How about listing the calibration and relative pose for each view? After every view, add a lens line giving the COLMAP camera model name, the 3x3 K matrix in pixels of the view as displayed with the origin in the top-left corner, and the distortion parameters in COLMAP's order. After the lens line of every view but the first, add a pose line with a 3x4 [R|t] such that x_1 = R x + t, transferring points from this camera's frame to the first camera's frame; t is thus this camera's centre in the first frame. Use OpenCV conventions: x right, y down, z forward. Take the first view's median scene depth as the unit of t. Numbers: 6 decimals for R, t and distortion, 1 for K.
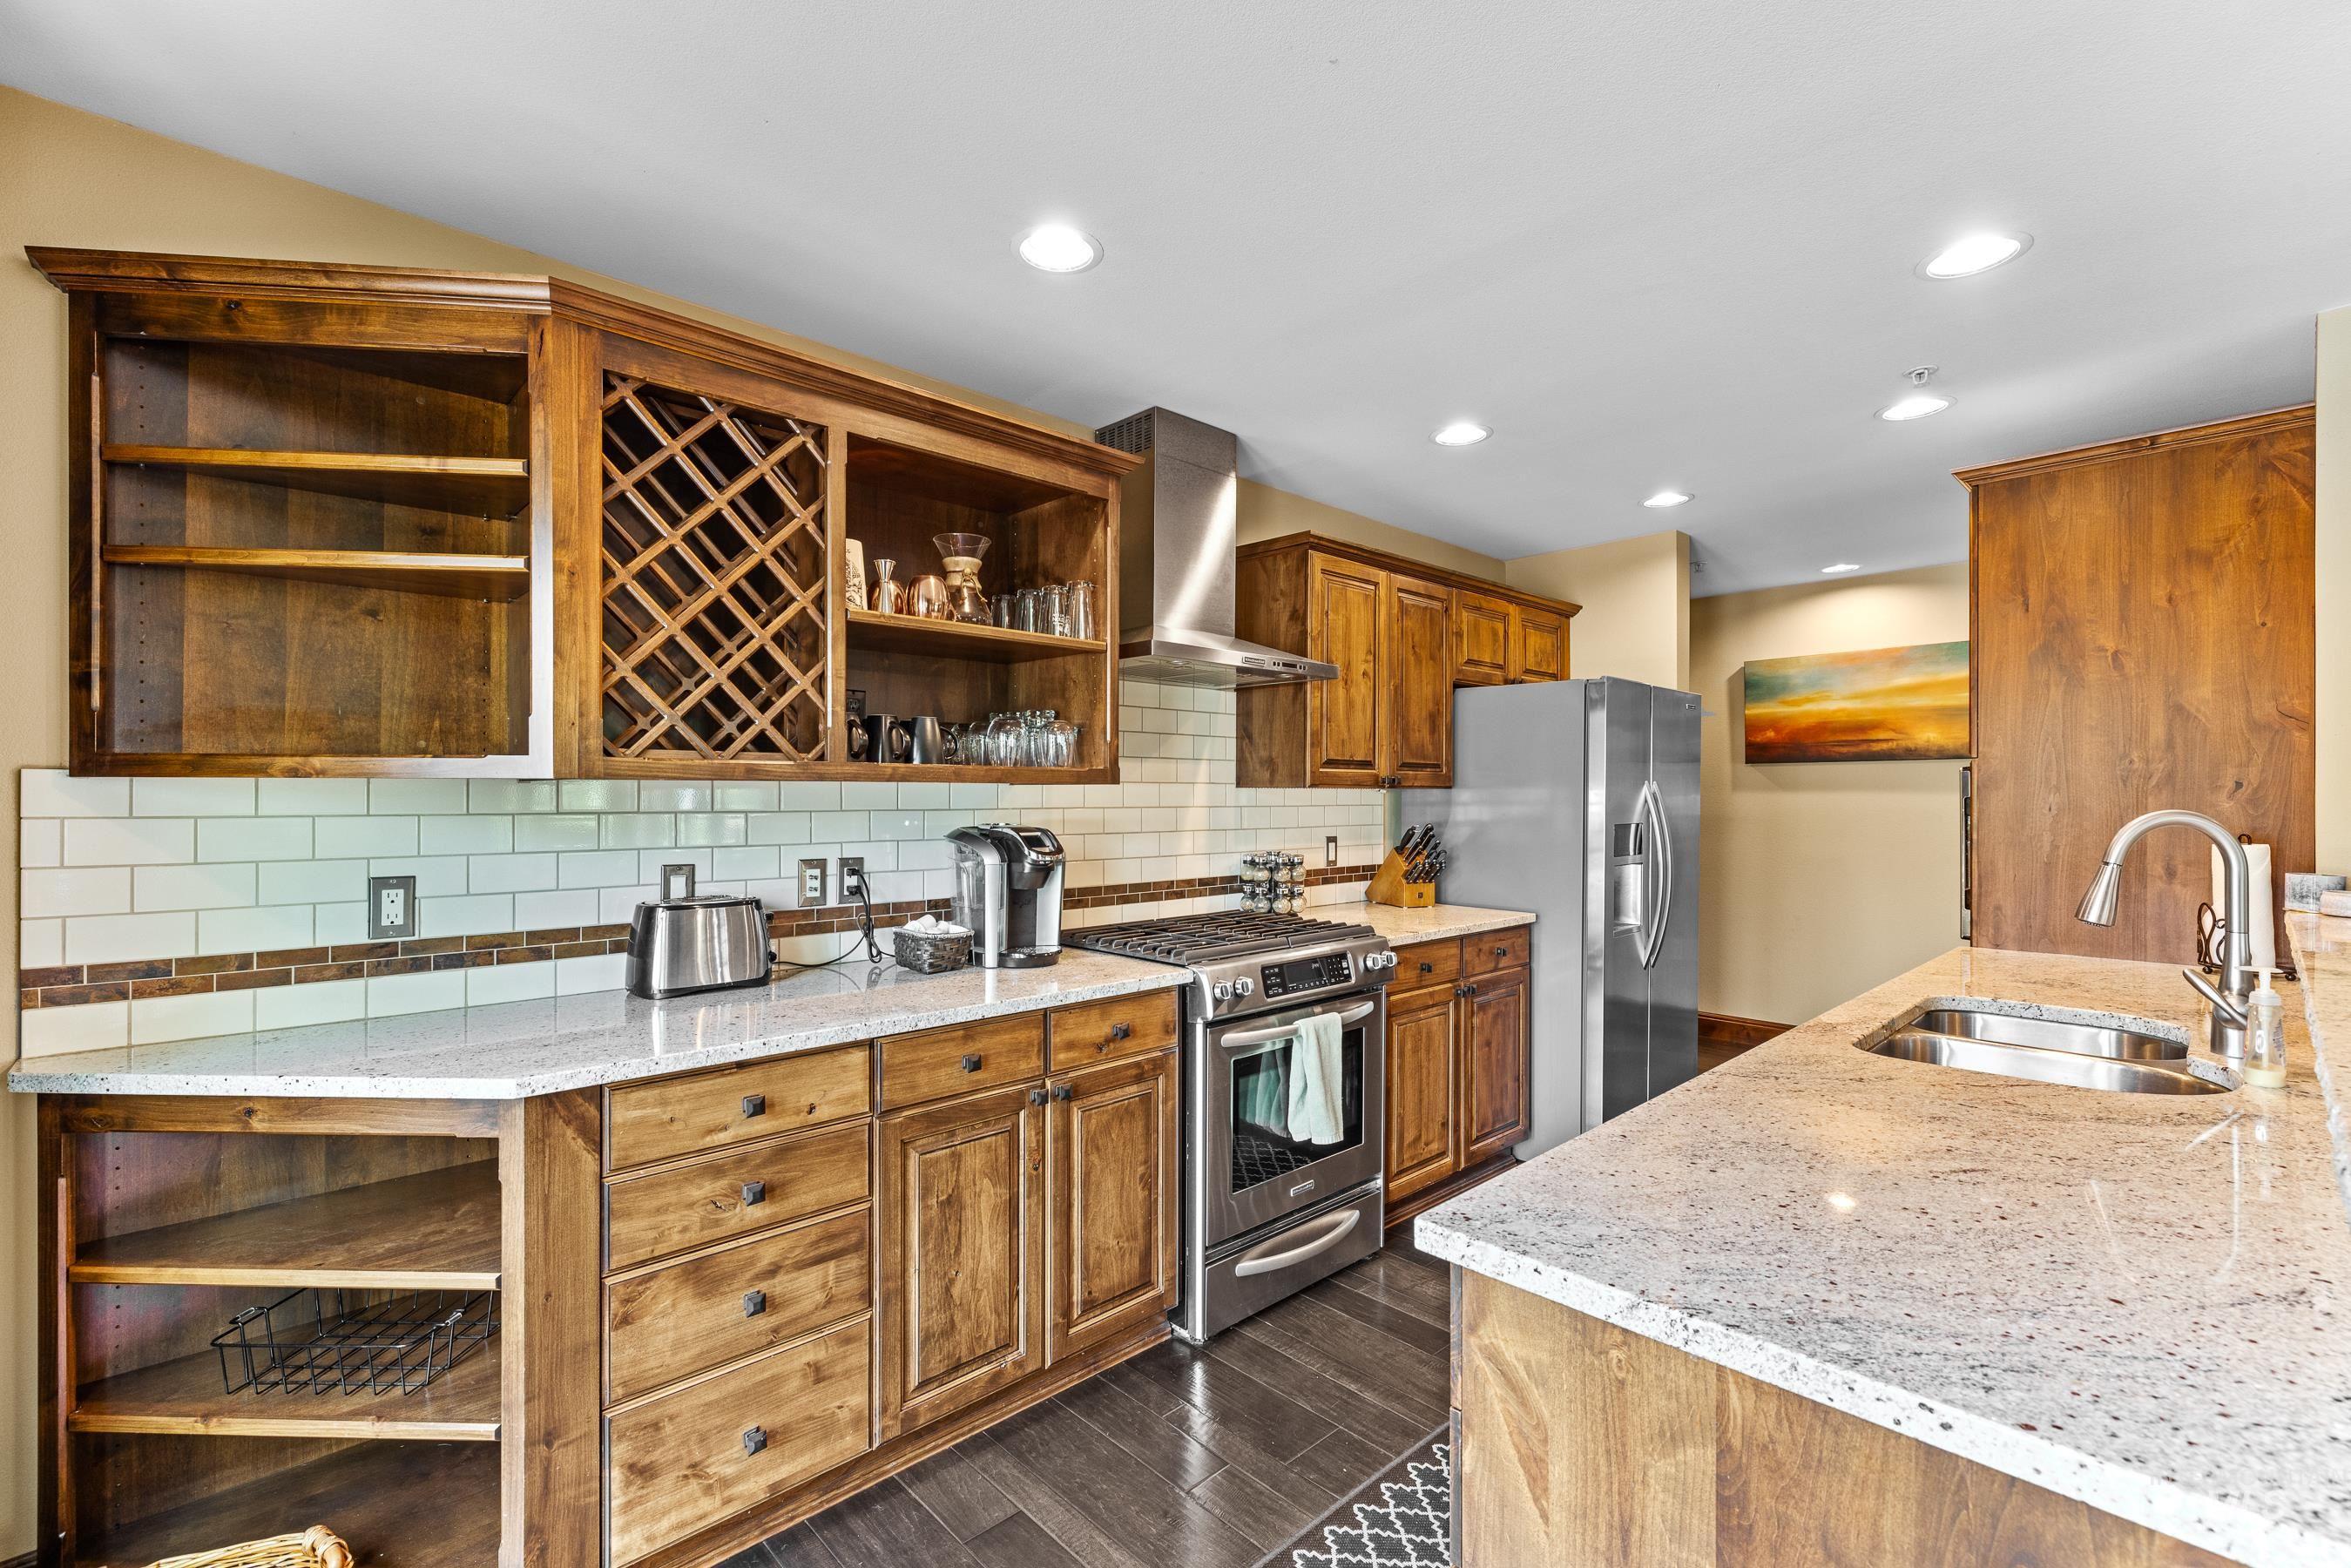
lens RADIAL K [[1007.7, 0, 1165.0], [0, 1007.7, 794.4], [0, 0, 1]] dist [0.000564, 0.000113]
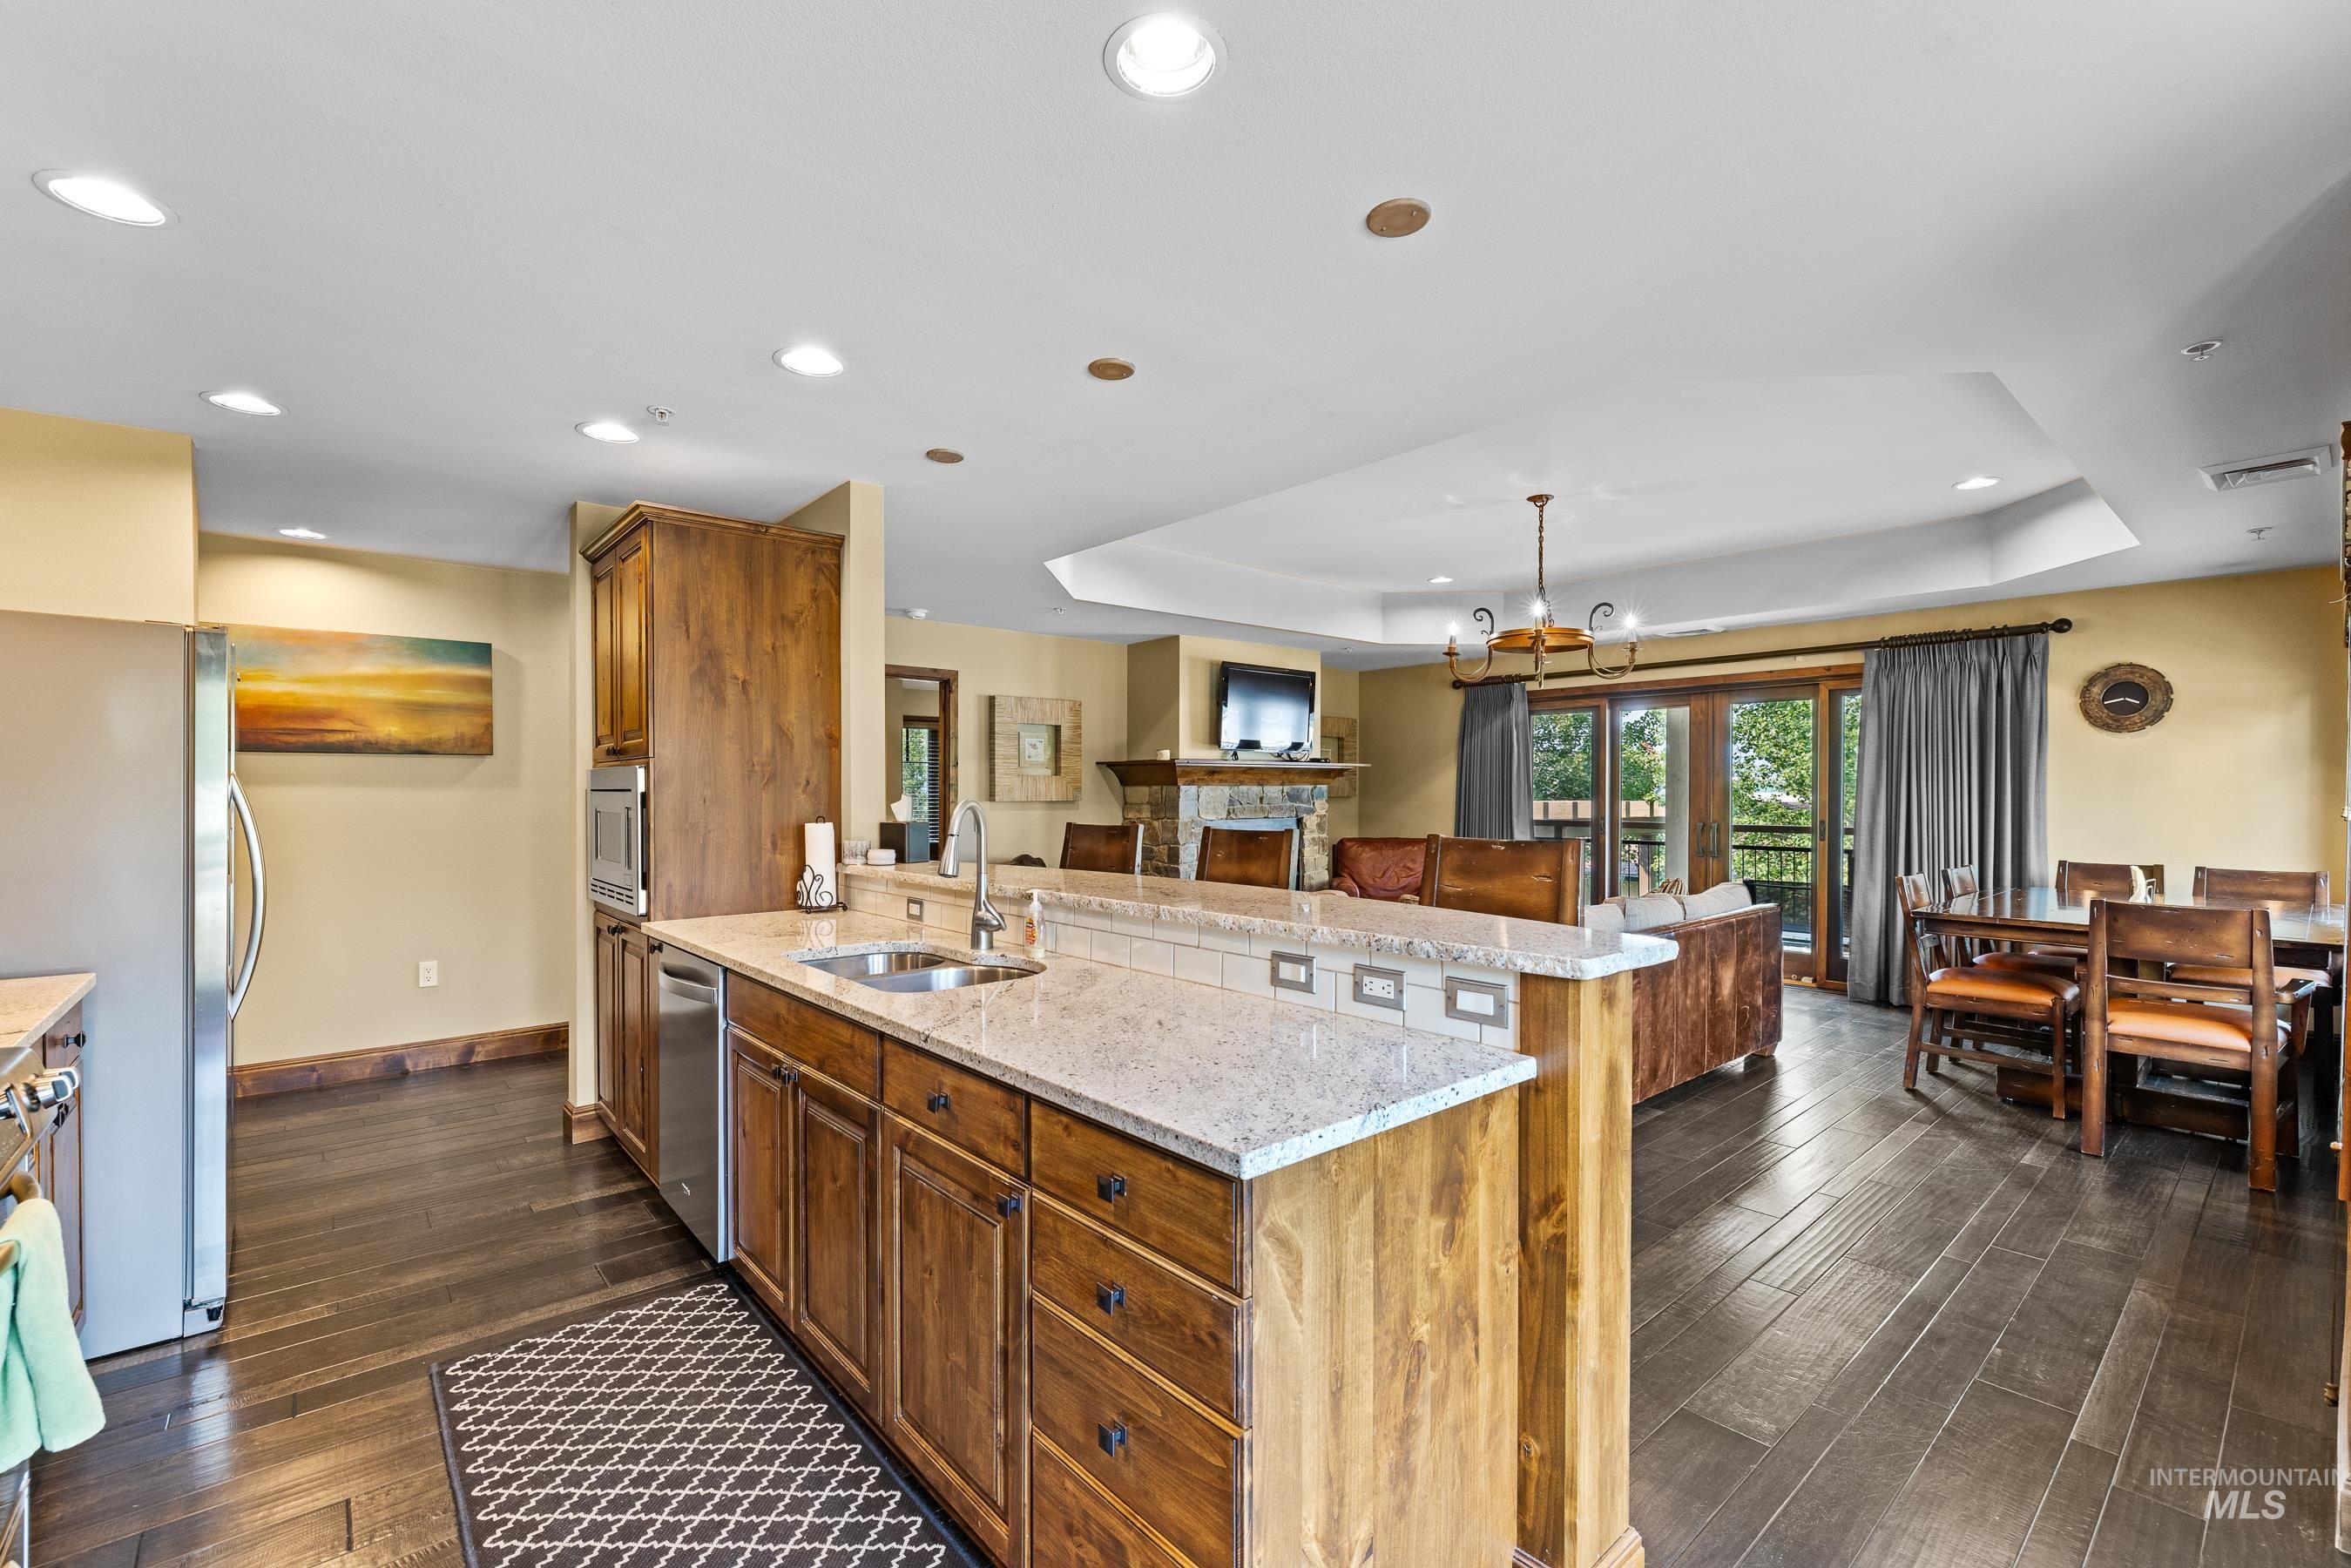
lens RADIAL K [[1007.7, 0, 1165.0], [0, 1007.7, 794.4], [0, 0, 1]] dist [0.000564, 0.000113]
pose [[0.044788, -0.005583, 0.998981, -0.349177], [0.000583, 0.999984, 0.005563, -0.000529], [-0.998996, 0.000333, 0.044790, 0.397027]]
